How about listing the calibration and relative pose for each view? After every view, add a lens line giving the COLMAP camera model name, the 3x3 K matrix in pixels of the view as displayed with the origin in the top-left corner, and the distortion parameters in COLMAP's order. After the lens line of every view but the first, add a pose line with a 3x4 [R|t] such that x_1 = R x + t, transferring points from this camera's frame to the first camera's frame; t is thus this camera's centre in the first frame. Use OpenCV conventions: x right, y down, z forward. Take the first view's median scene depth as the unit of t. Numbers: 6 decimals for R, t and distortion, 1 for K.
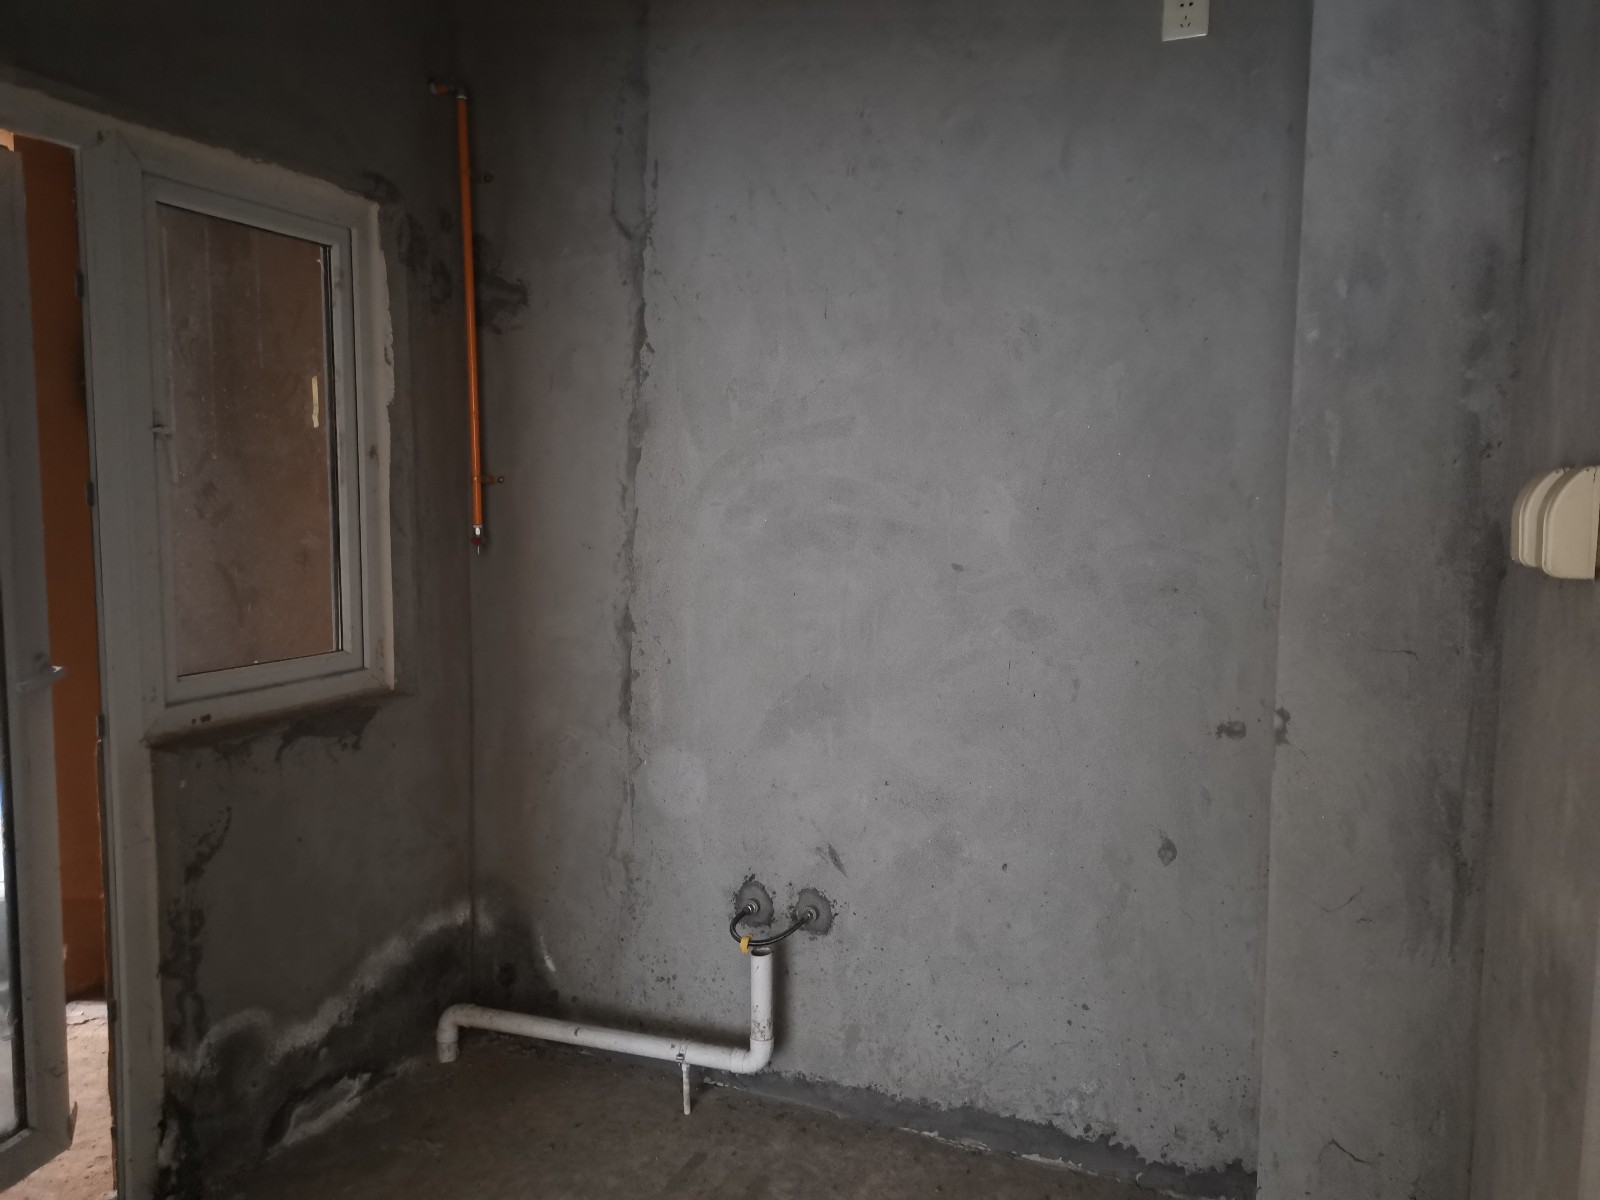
lens RADIAL K [[1212.3, 0, 804.4], [0, 1212.3, 603.2], [0, 0, 1]] dist [0.056368, -0.046284]
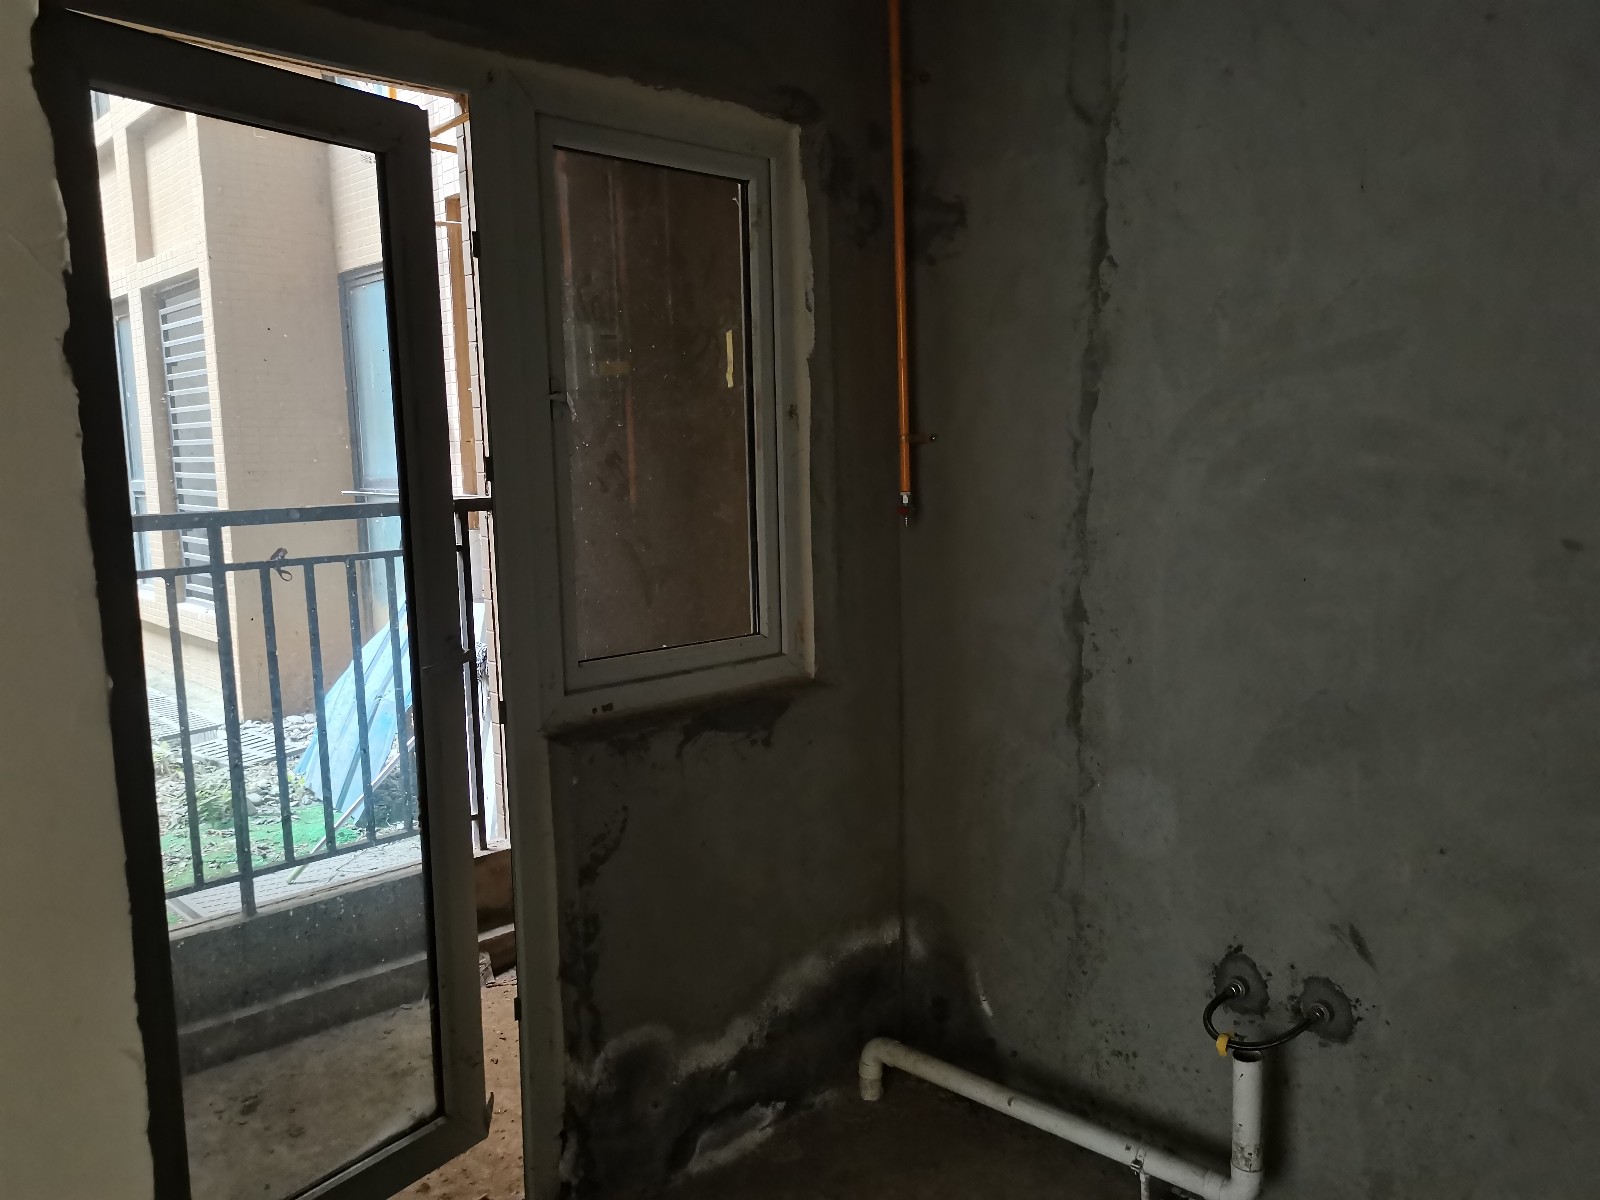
lens RADIAL K [[1212.3, 0, 792.5], [0, 1212.3, 601.2], [0, 0, 1]] dist [0.056368, -0.046284]
pose [[0.910434, 0.022108, -0.413063, 0.015208], [-0.008605, 0.999367, 0.034522, -0.017072], [0.413565, -0.027876, 0.910048, 0.195447]]
